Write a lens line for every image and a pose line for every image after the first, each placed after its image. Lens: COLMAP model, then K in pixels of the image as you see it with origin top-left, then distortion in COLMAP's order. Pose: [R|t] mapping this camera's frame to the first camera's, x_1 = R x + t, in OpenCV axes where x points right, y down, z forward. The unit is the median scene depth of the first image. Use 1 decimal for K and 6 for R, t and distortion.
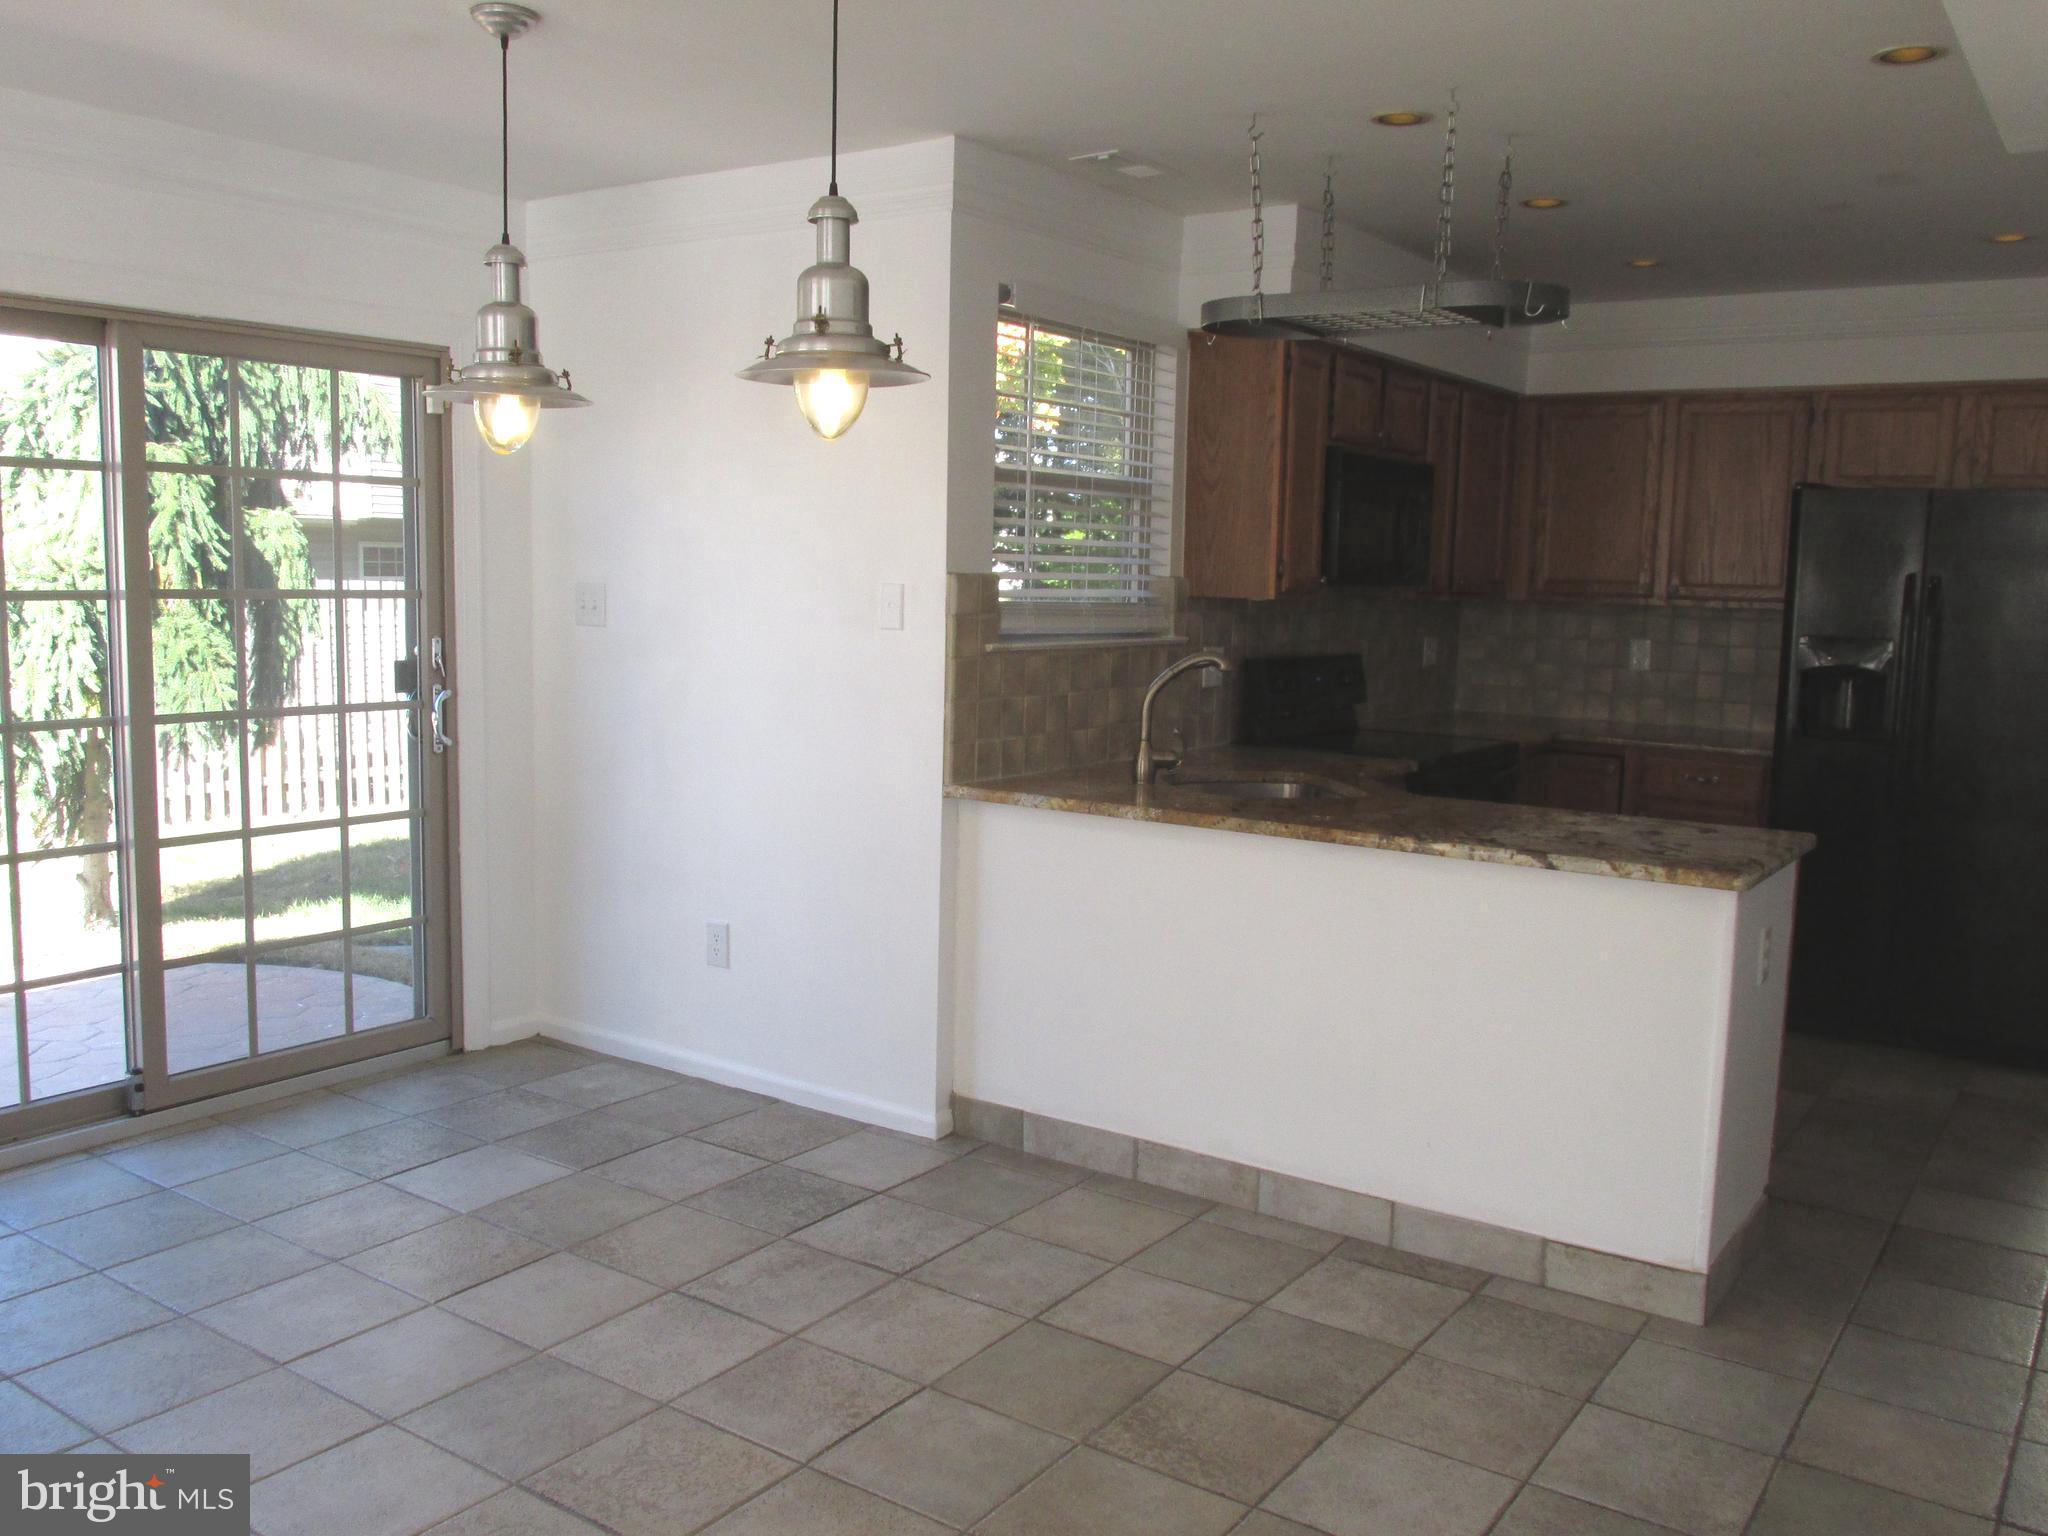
lens RADIAL K [[1719.5, 0, 1017.8], [0, 1719.5, 768.7], [0, 0, 1]] dist [-0.034990, 0.009712]
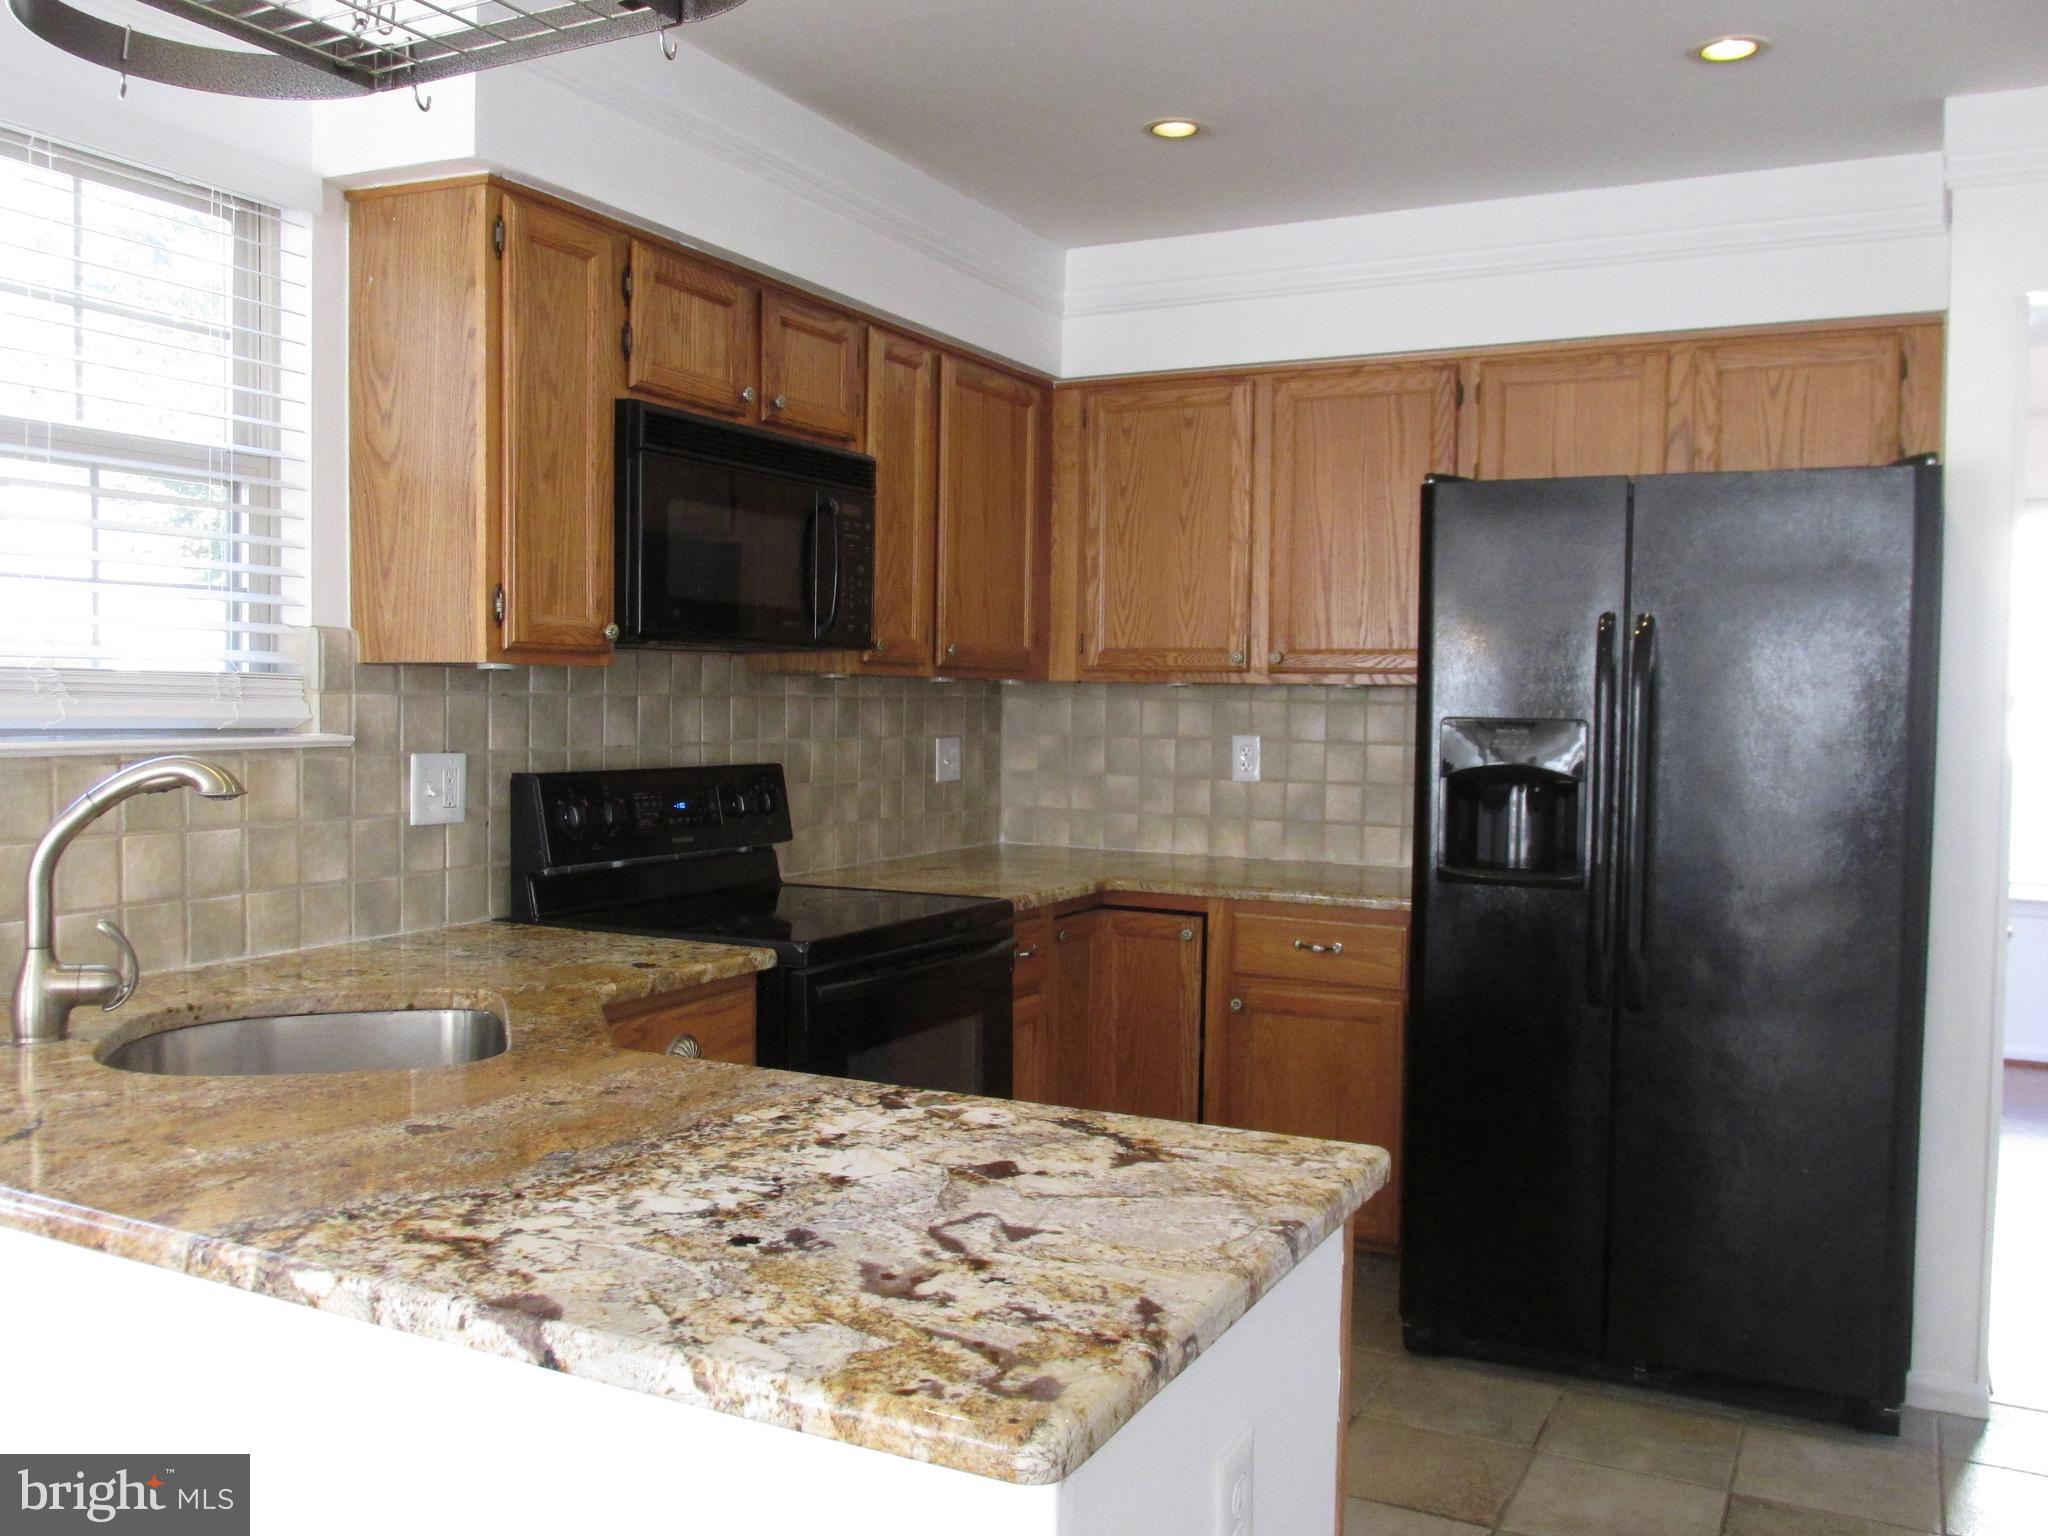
lens RADIAL K [[1719.5, 0, 1018.6], [0, 1719.5, 770.6], [0, 0, 1]] dist [-0.034990, 0.009712]
pose [[0.991439, -0.018494, 0.129257, 0.206136], [0.027745, 0.997151, -0.070138, -0.018011], [-0.127591, 0.073124, 0.989128, 0.371757]]
